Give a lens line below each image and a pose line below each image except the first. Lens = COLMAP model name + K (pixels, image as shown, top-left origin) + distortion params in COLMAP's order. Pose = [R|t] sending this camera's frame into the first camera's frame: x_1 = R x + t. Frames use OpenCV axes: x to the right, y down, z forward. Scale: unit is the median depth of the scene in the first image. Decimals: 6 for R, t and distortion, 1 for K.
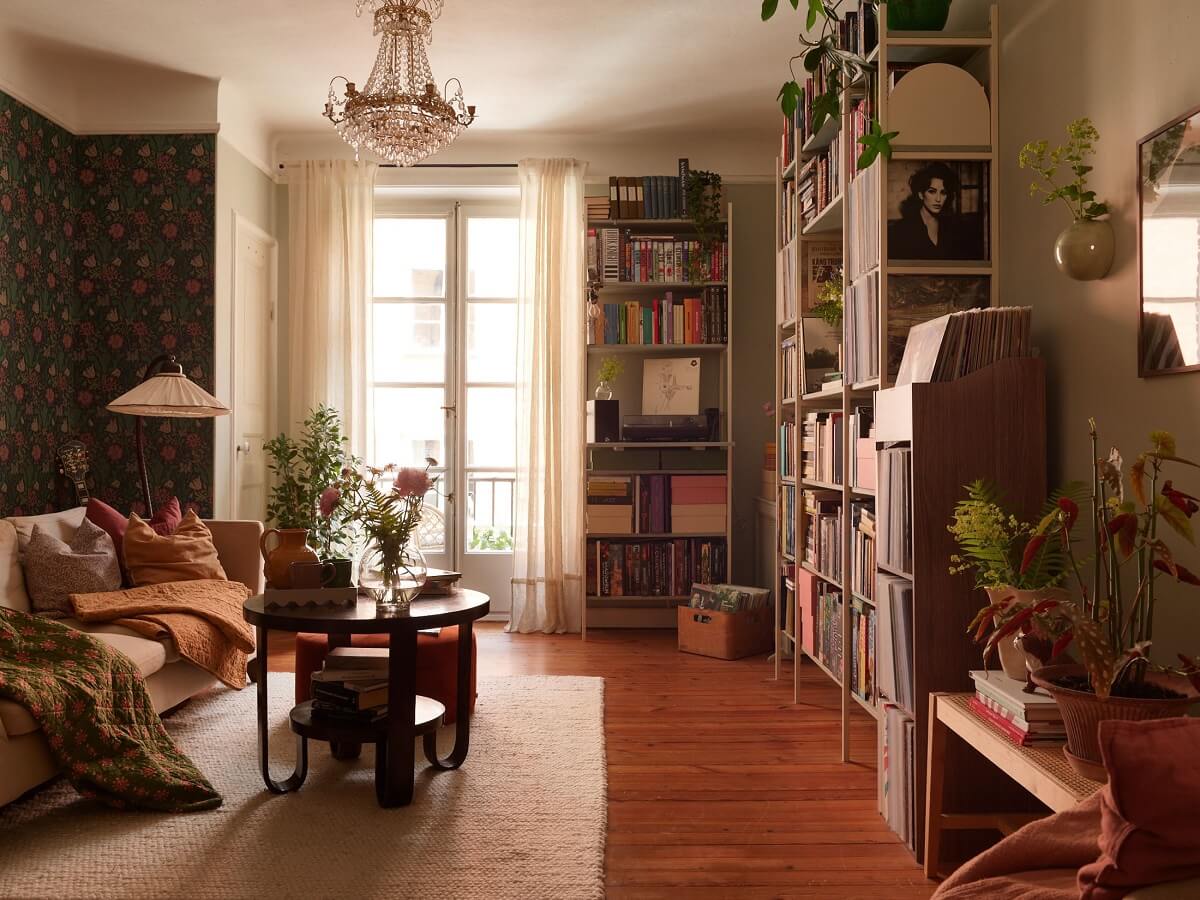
lens RADIAL K [[1049.1, 0, 598.0], [0, 1049.1, 444.7], [0, 0, 1]] dist [-0.027313, -0.002918]
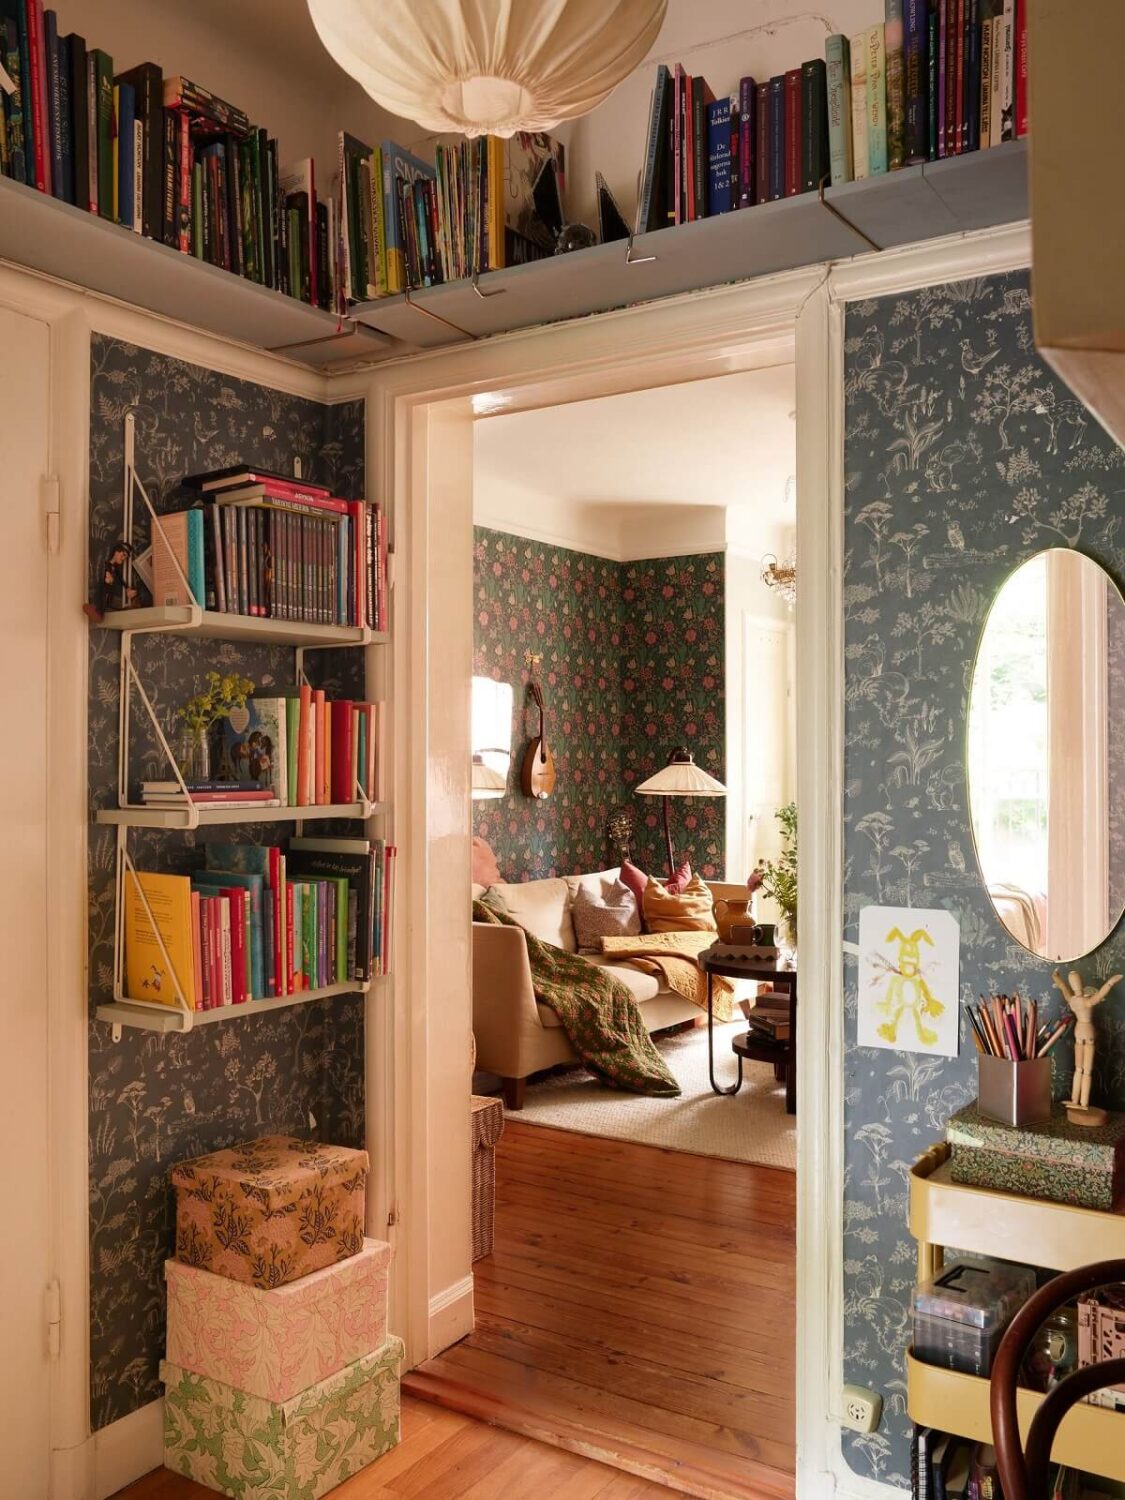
lens RADIAL K [[1311.4, 0, 562.5], [0, 1311.4, 750.0], [0, 0, 1]] dist [-0.027313, -0.002918]
pose [[0.841444, -0.007403, -0.540294, 0.337019], [0.003194, 0.999957, -0.008727, -0.076102], [0.540335, 0.005617, 0.841431, -0.415467]]
